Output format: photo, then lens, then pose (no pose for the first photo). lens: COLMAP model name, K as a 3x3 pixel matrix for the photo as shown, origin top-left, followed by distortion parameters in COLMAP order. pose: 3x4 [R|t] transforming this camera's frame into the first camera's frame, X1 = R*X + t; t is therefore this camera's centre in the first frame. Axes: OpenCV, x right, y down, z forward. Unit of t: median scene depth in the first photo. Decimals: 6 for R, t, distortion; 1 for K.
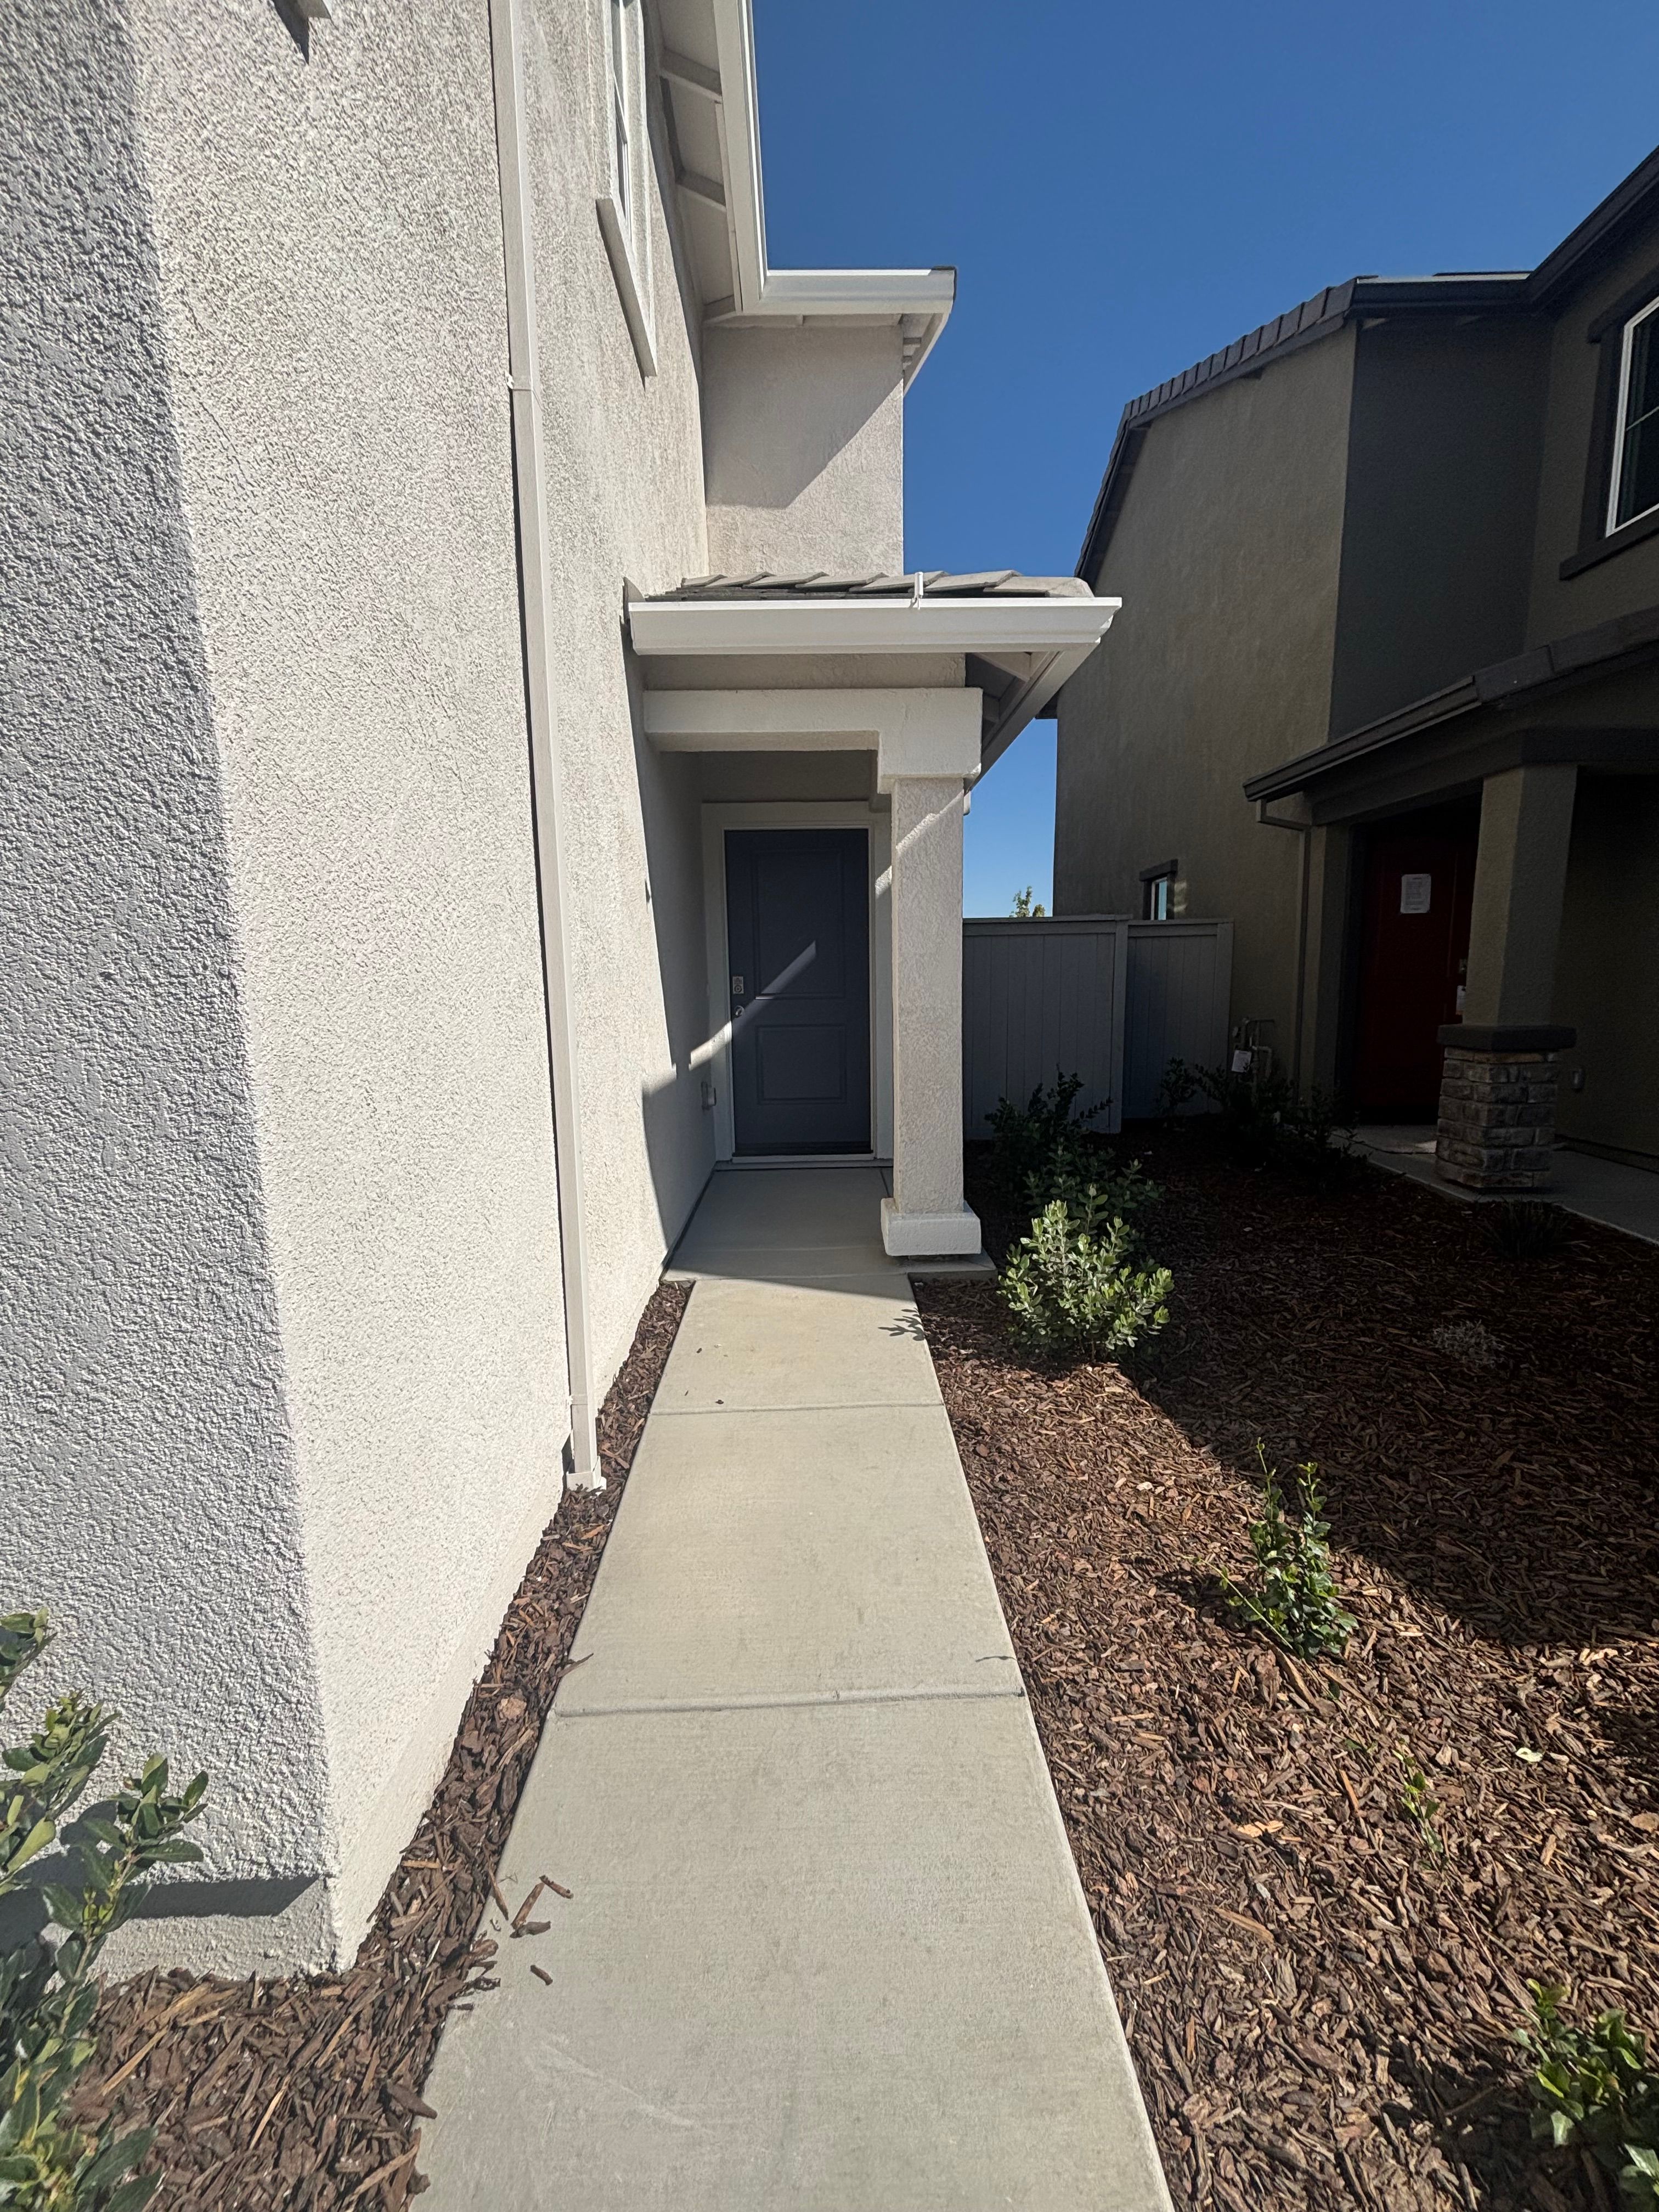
lens RADIAL K [[884.8, 0, 829.5], [0, 884.8, 1106.0], [0, 0, 1]] dist [-0.006958, 0.000002]
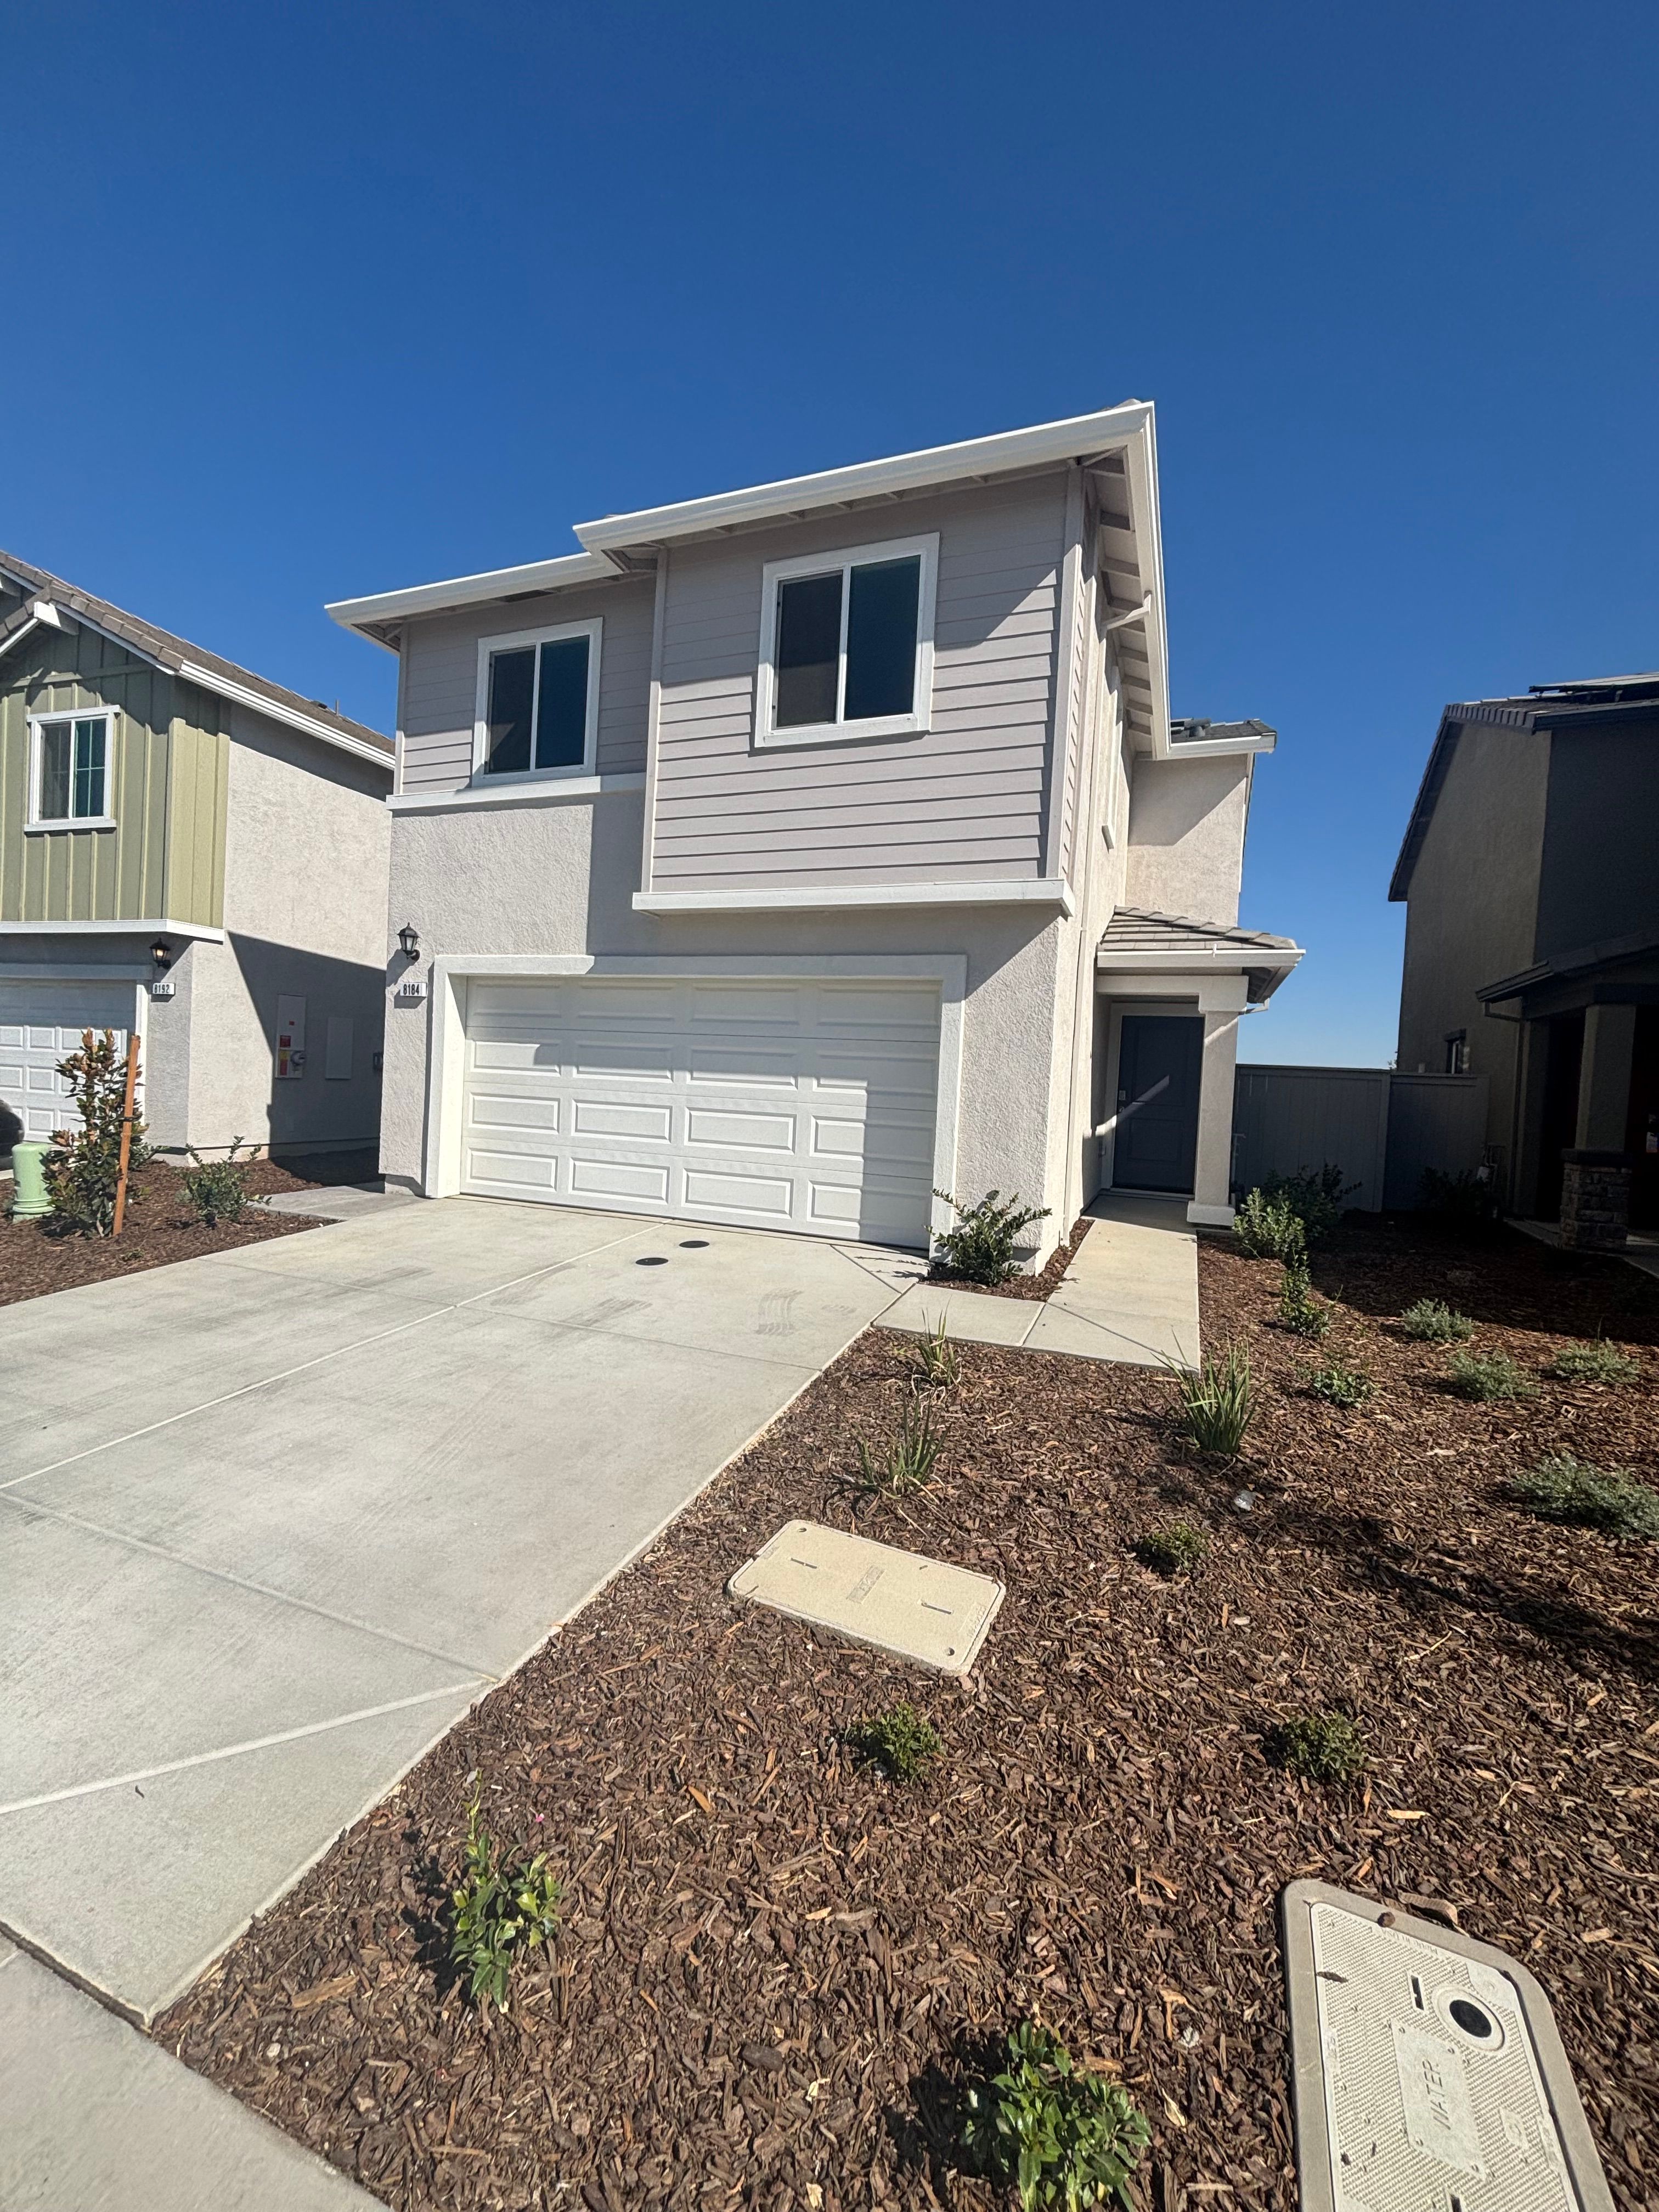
lens RADIAL K [[884.8, 0, 829.5], [0, 884.8, 1106.0], [0, 0, 1]] dist [-0.006958, 0.000002]
pose [[0.916617, 0.075555, -0.392562, 0.072113], [-0.124145, 0.987226, -0.099865, 0.170942], [0.380002, 0.140272, 0.914288, -1.084706]]
